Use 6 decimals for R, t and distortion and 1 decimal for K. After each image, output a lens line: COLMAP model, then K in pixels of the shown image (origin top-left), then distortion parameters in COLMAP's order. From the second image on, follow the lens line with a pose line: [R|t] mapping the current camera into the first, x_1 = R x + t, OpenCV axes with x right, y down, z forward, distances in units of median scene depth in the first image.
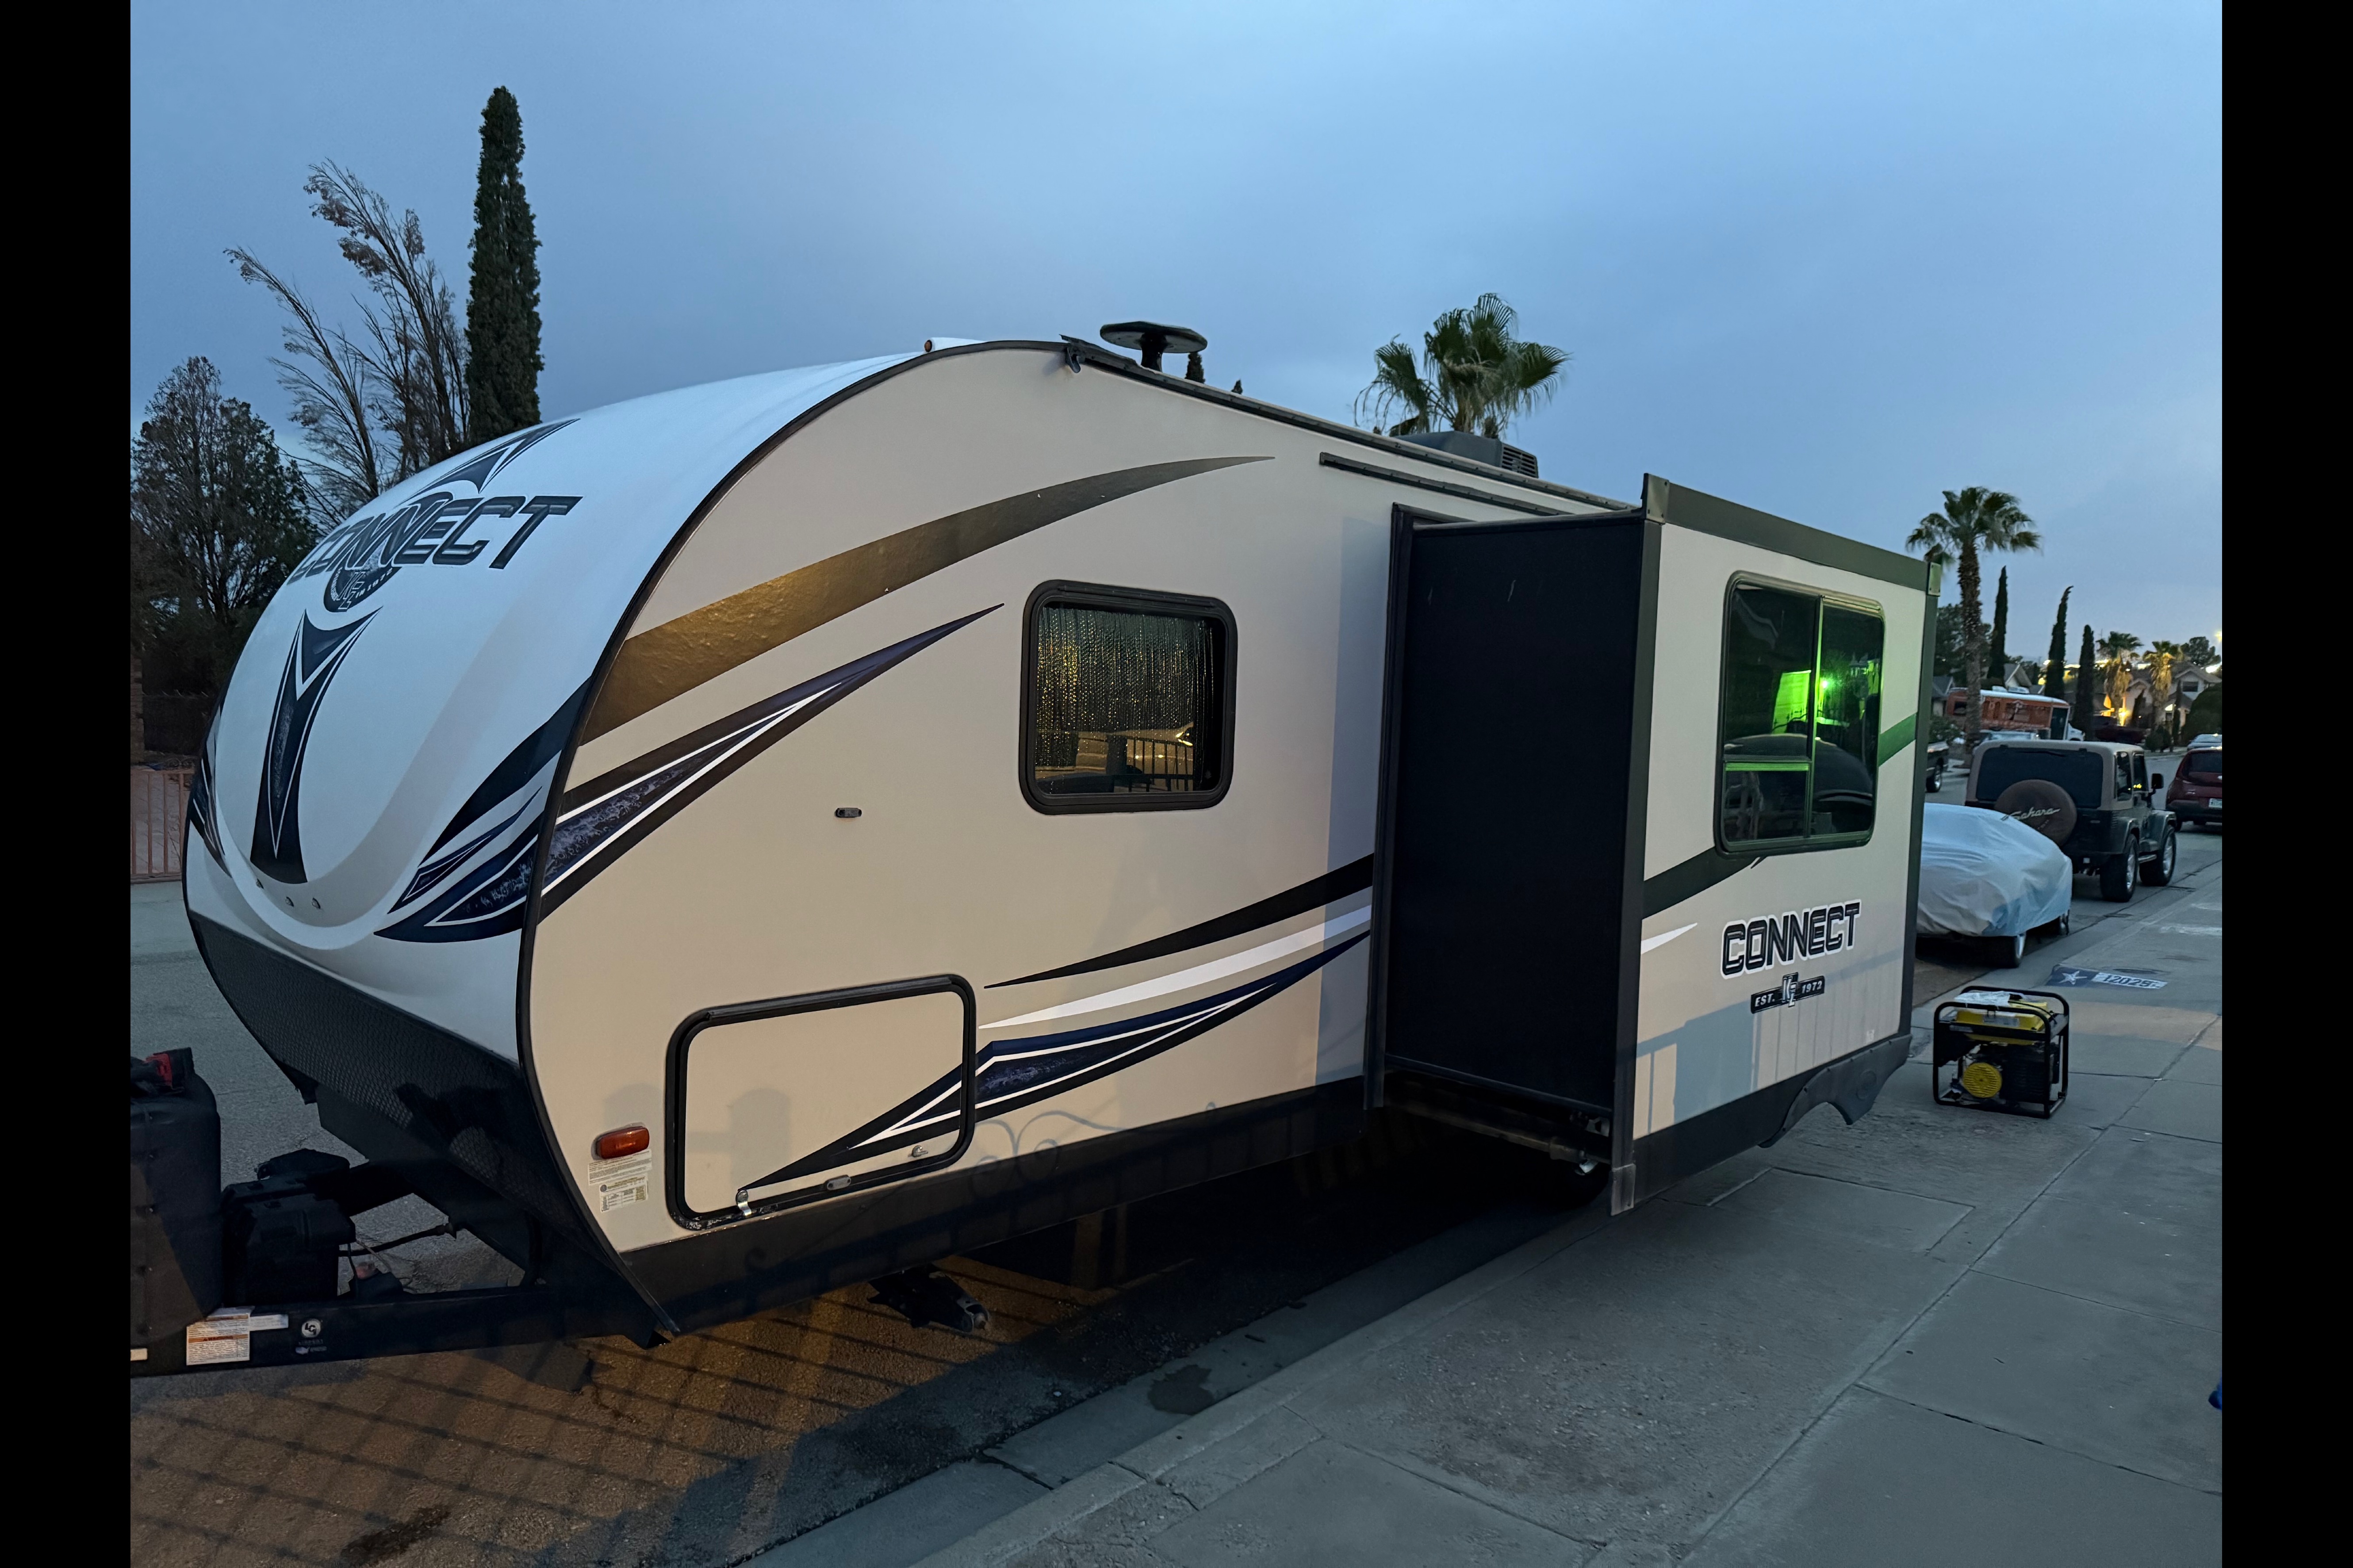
lens RADIAL K [[1441.6, 0, 1176.5], [0, 1441.6, 784.0], [0, 0, 1]] dist [0.104916, -0.144406]
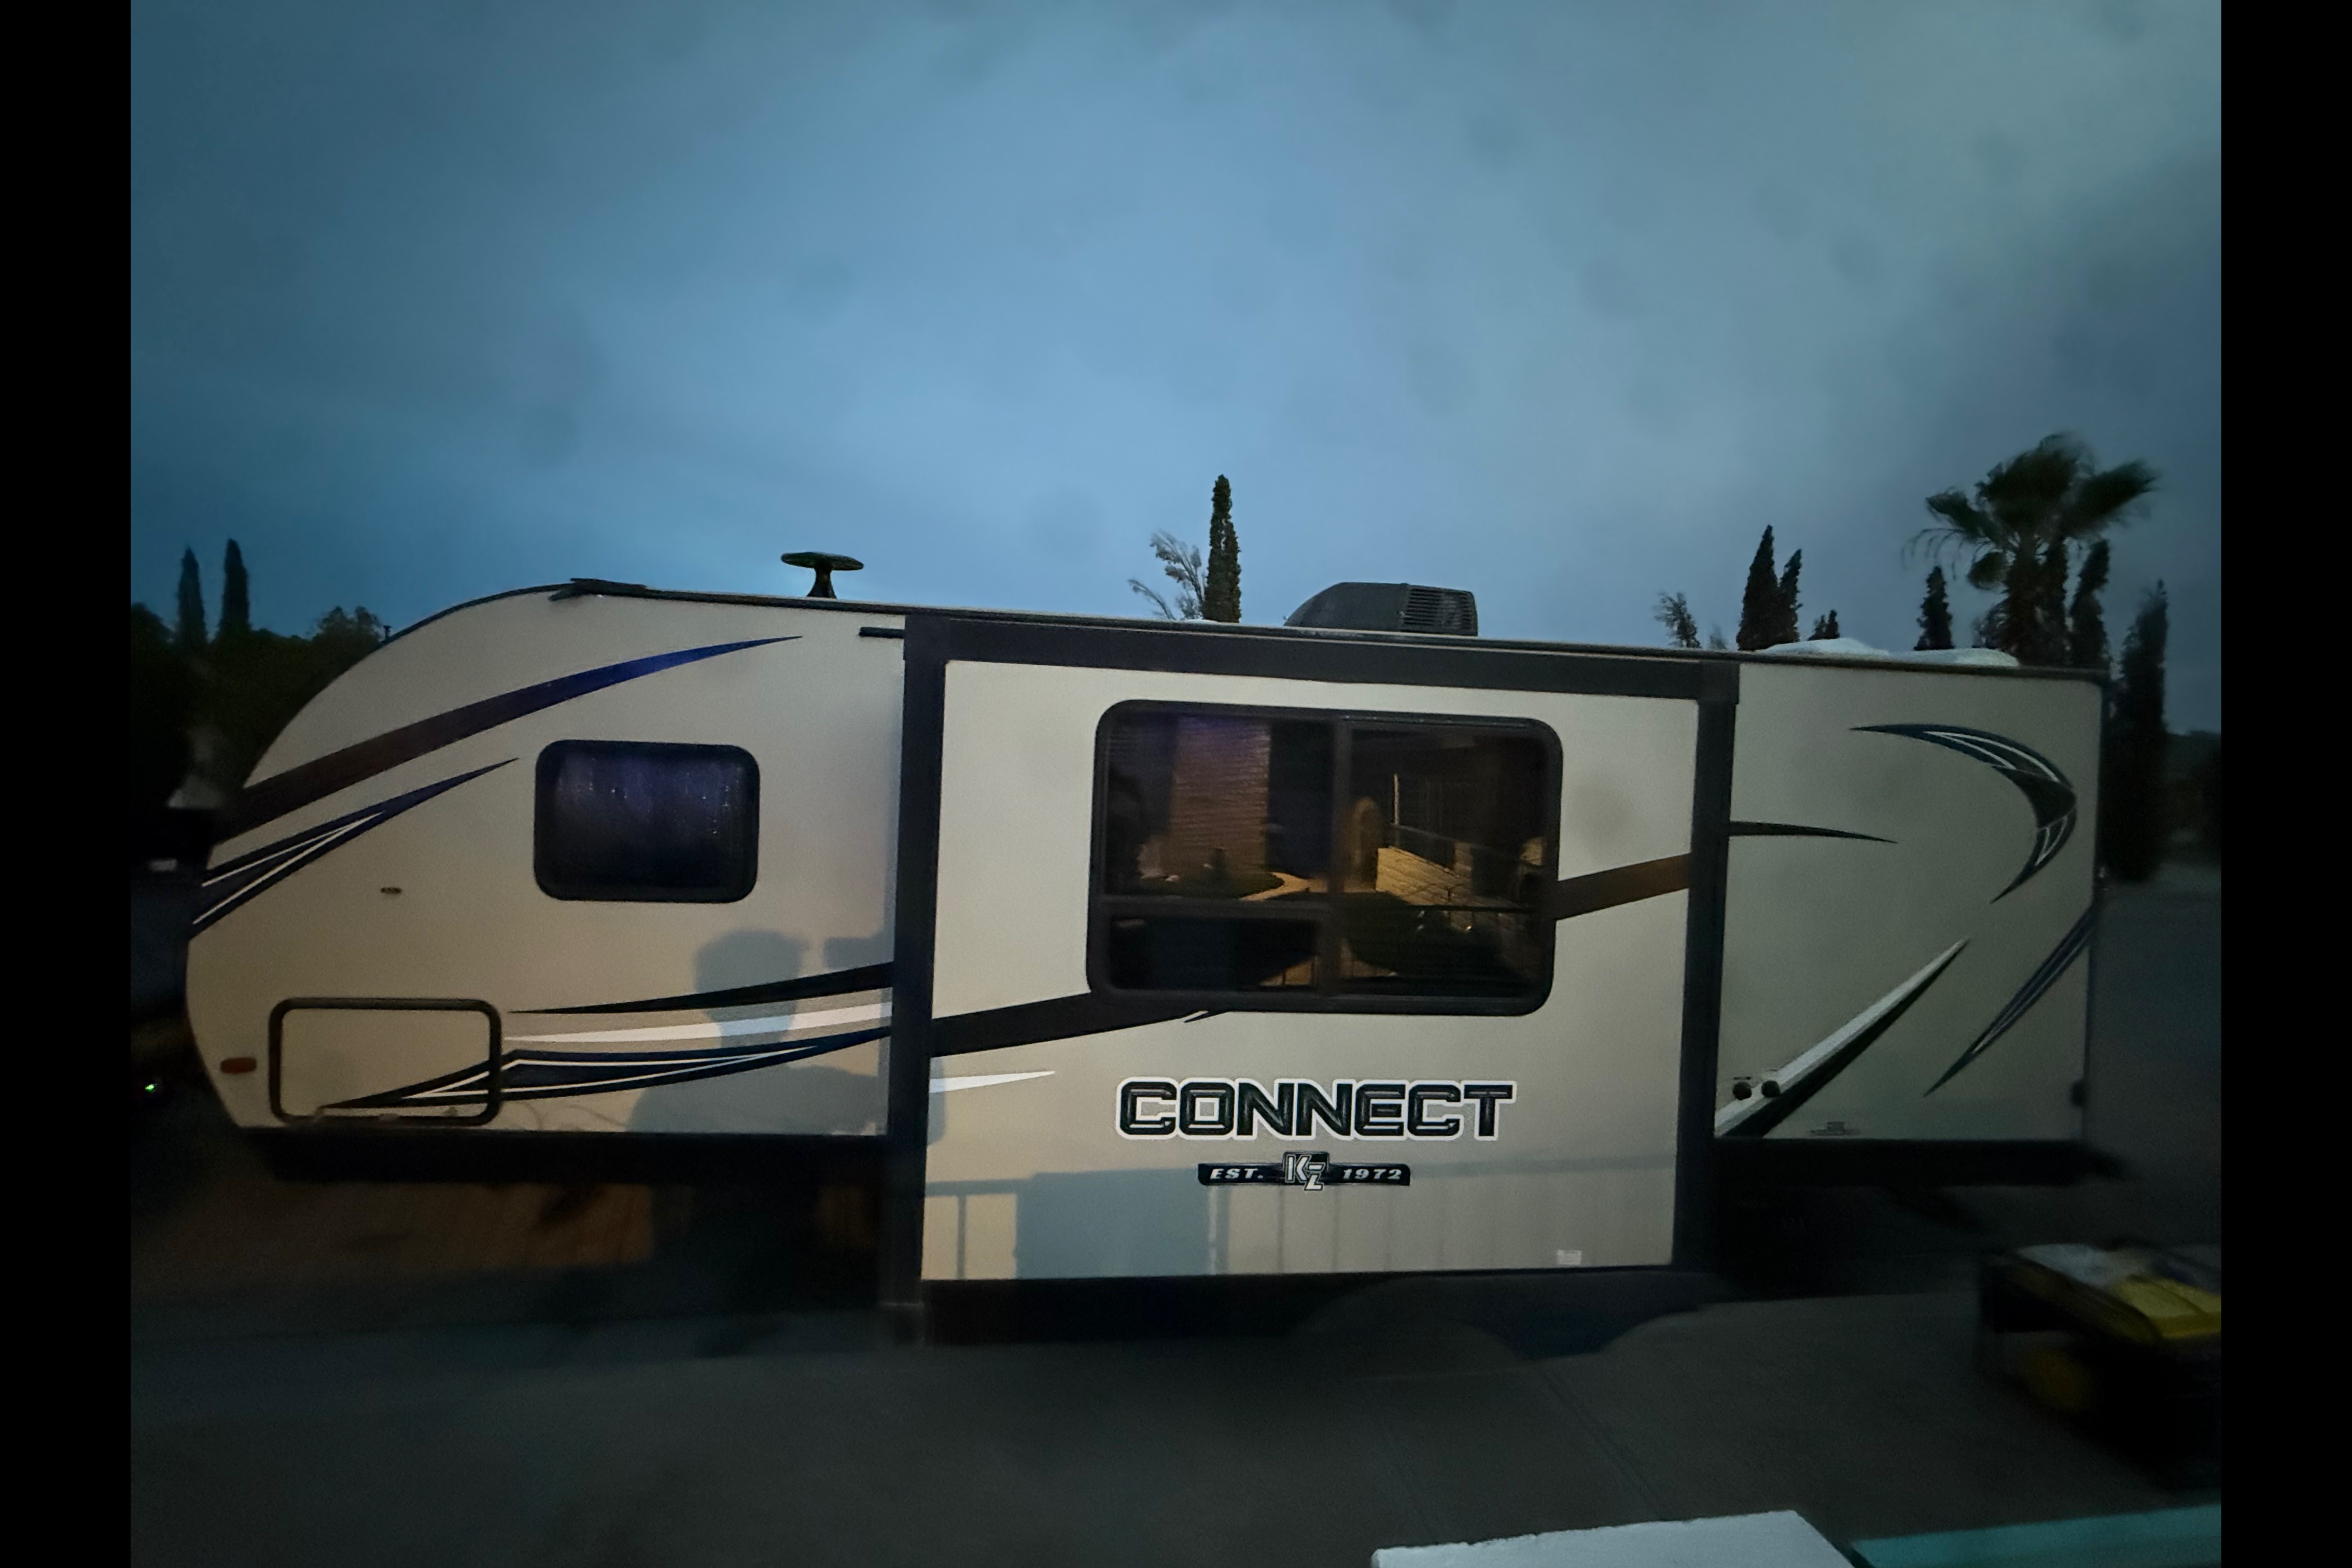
lens RADIAL K [[833.0, 0, 1169.1], [0, 833.0, 783.4], [0, 0, 1]] dist [0.000576, 0.000096]
pose [[0.753931, 0.001923, -0.656951, 0.747515], [-0.044447, 0.997854, -0.048088, -0.067262], [0.655449, 0.065454, 0.752398, 0.611423]]
